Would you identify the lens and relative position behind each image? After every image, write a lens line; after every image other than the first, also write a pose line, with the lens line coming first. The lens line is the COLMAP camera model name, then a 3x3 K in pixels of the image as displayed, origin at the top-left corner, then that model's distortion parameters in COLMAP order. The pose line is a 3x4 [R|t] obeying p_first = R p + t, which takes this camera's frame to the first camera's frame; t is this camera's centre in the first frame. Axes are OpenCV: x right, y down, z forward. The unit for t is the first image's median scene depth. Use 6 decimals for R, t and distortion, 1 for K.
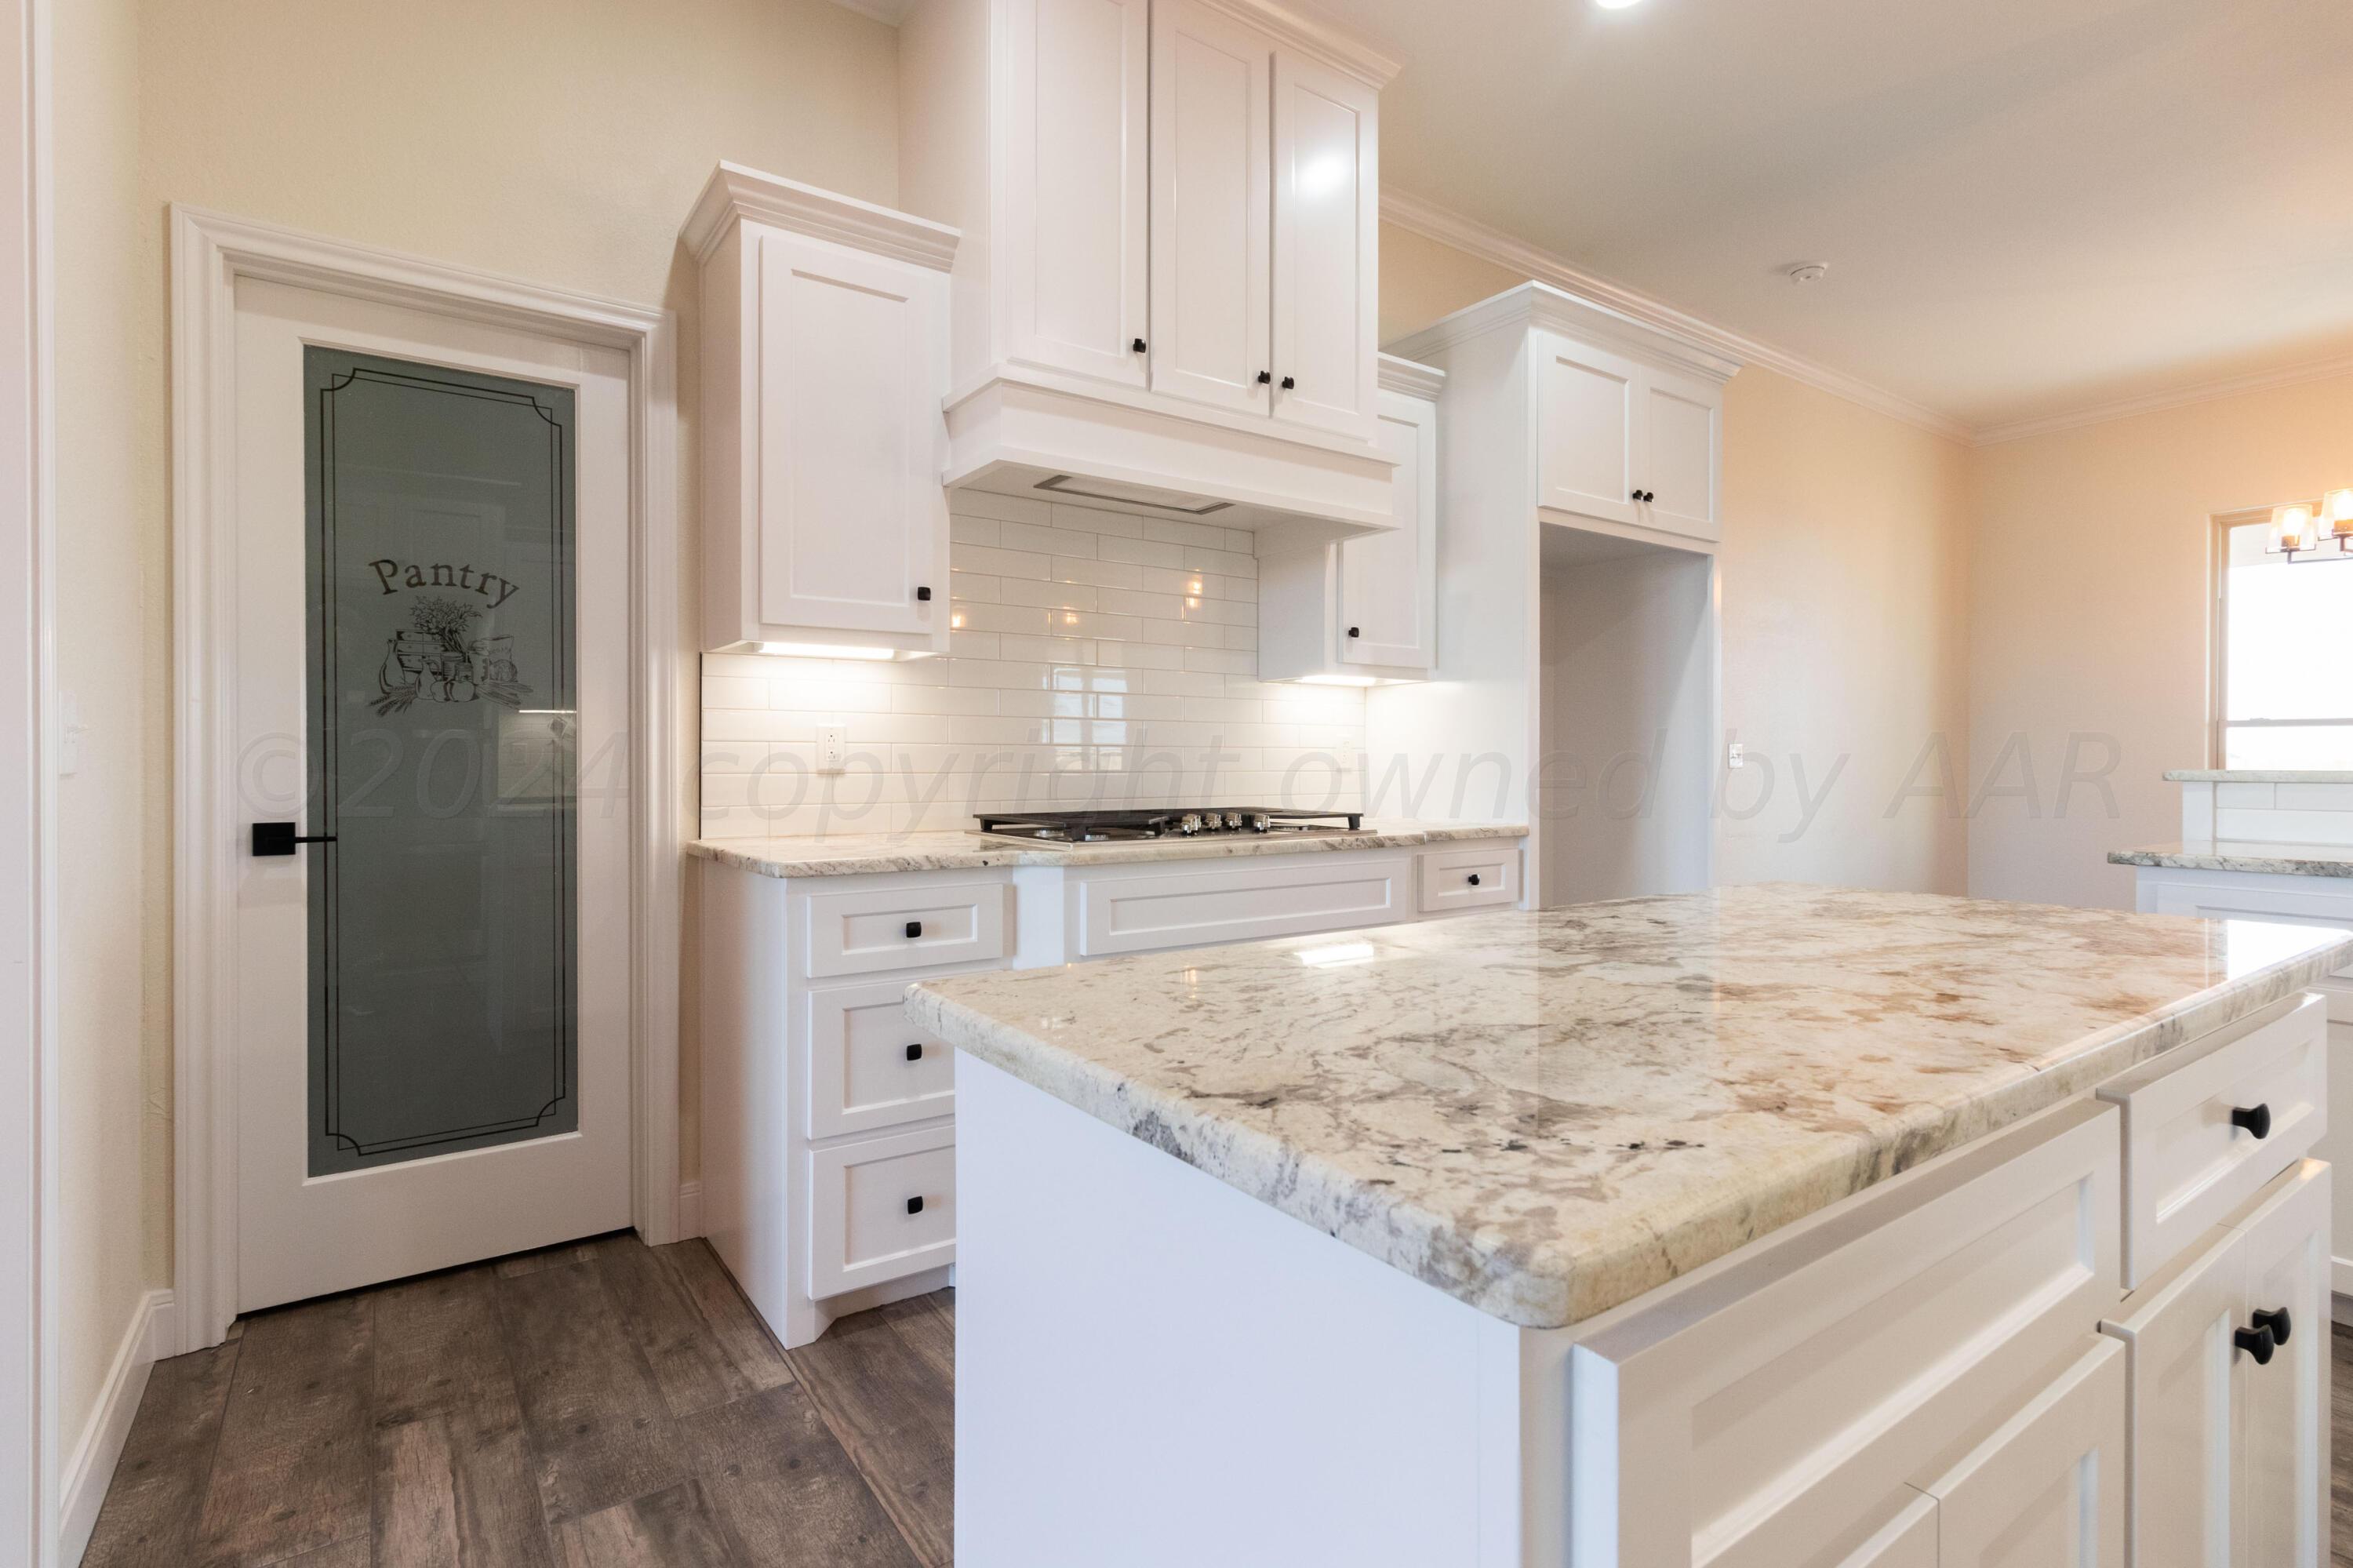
lens RADIAL K [[1102.3, 0, 1133.0], [0, 1102.3, 764.0], [0, 0, 1]] dist [0.001157, 0.001351]
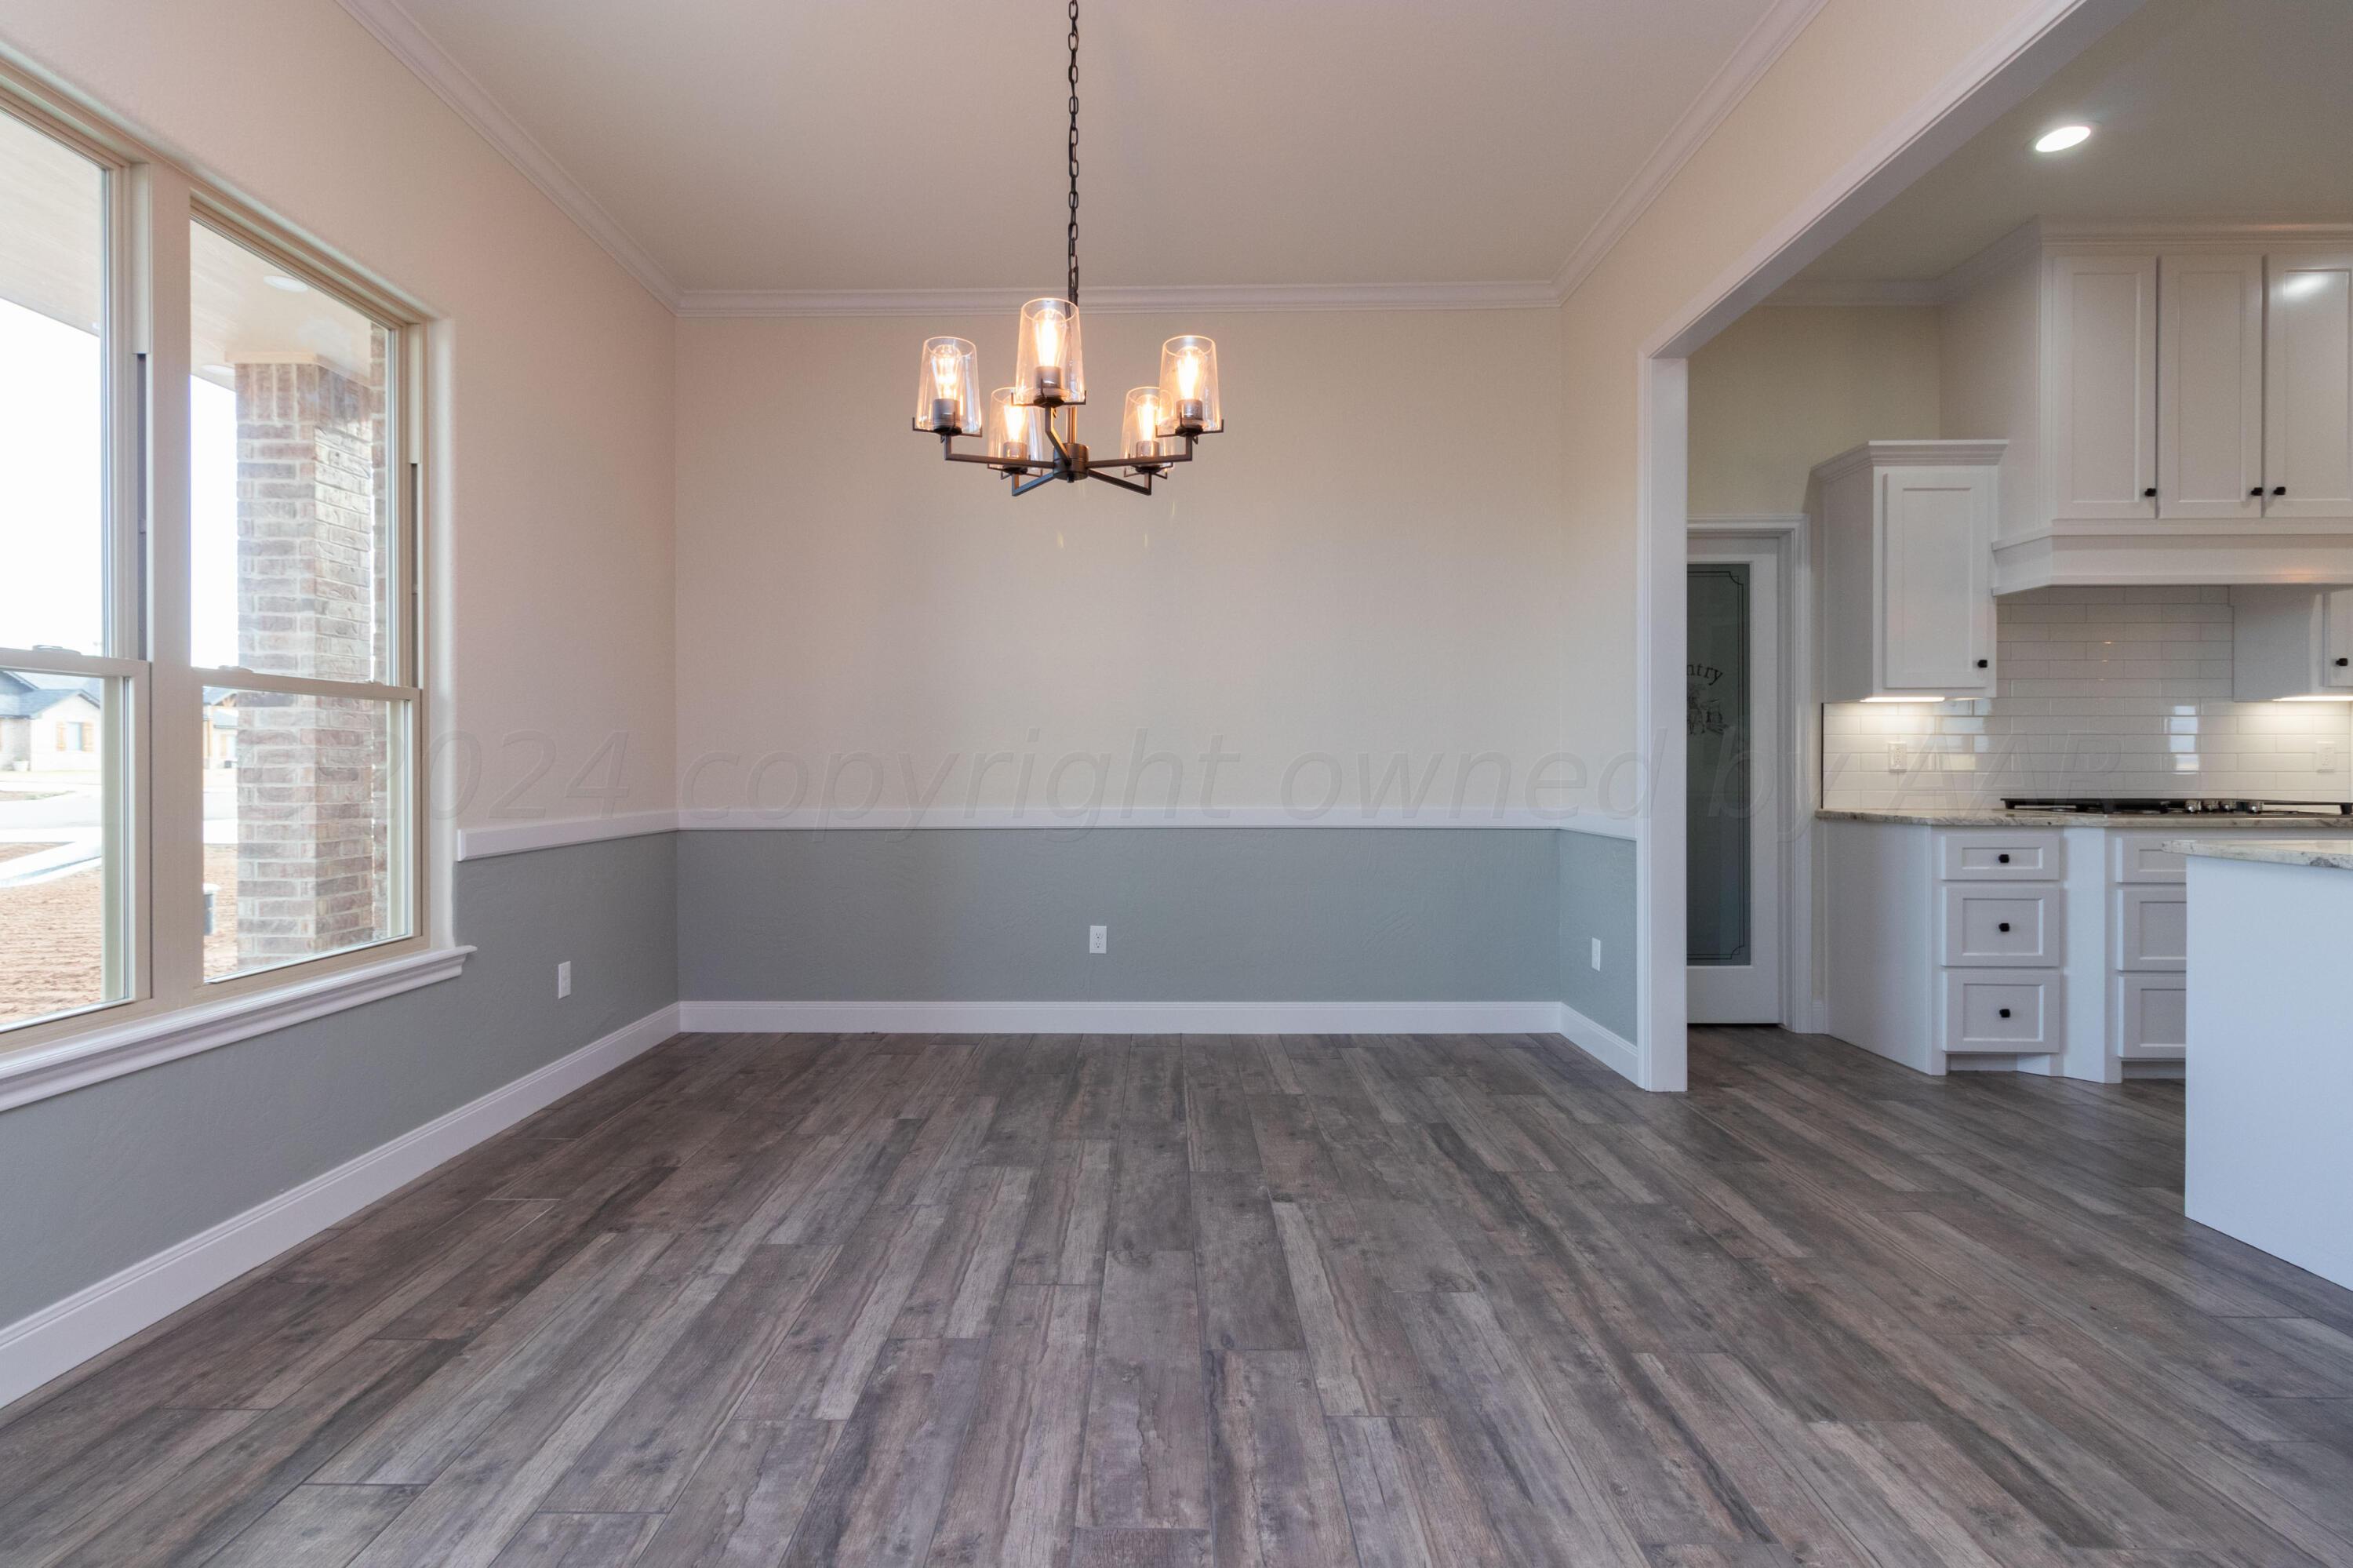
lens RADIAL K [[1102.3, 0, 1176.9], [0, 1102.3, 767.7], [0, 0, 1]] dist [0.001157, 0.001351]
pose [[0.832227, 0.002030, -0.554432, -0.267839], [-0.001473, 0.999998, 0.001451, 0.001632], [0.554433, -0.000391, 0.832228, -1.022741]]
